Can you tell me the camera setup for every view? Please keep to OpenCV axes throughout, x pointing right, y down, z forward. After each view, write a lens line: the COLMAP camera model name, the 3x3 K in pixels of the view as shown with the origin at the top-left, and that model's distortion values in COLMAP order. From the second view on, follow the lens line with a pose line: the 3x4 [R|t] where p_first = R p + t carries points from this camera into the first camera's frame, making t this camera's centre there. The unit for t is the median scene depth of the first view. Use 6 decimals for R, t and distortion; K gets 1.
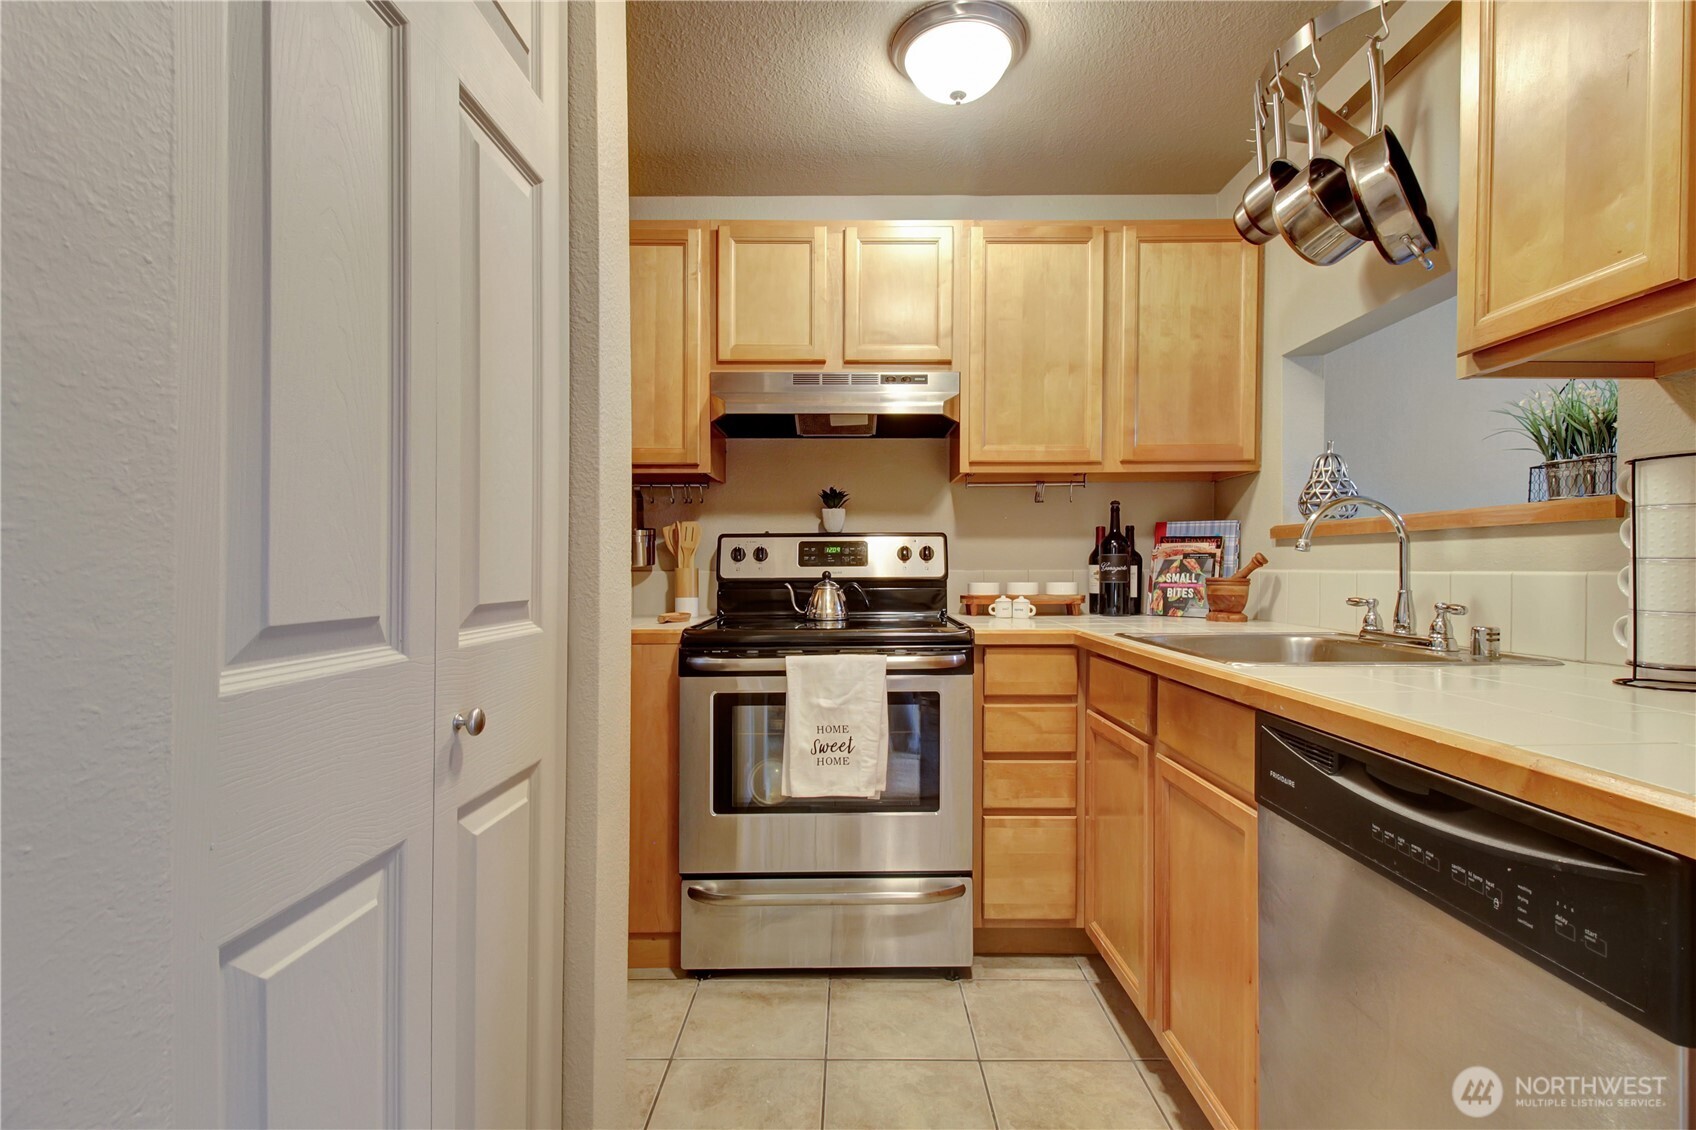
lens RADIAL K [[784.4, 0, 848.0], [0, 784.4, 565.0], [0, 0, 1]] dist [0.029755, -0.016021]
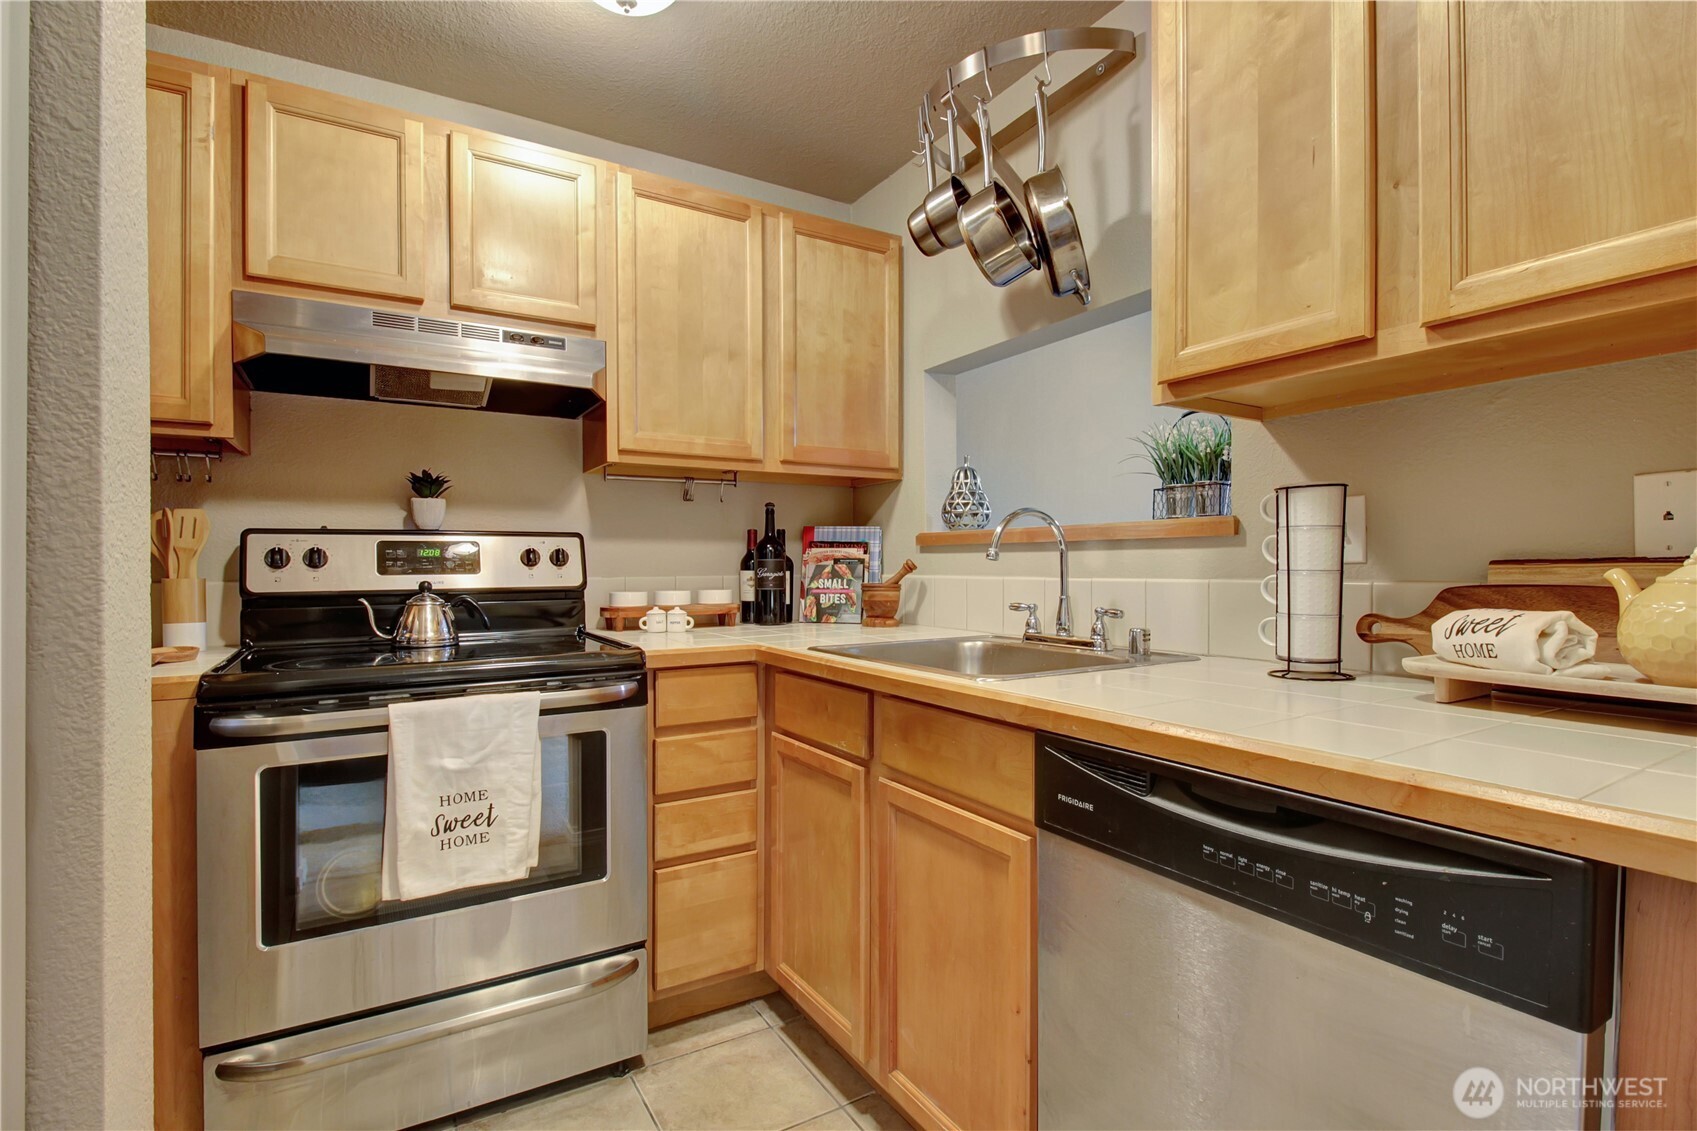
lens RADIAL K [[797.3, 0, 846.8], [0, 797.3, 570.9], [0, 0, 1]] dist [0.008674, -0.017237]
pose [[0.853147, -0.005507, 0.521642, -0.089991], [0.001370, 0.999964, 0.008315, -0.008557], [-0.521669, -0.006380, 0.853124, 0.152726]]
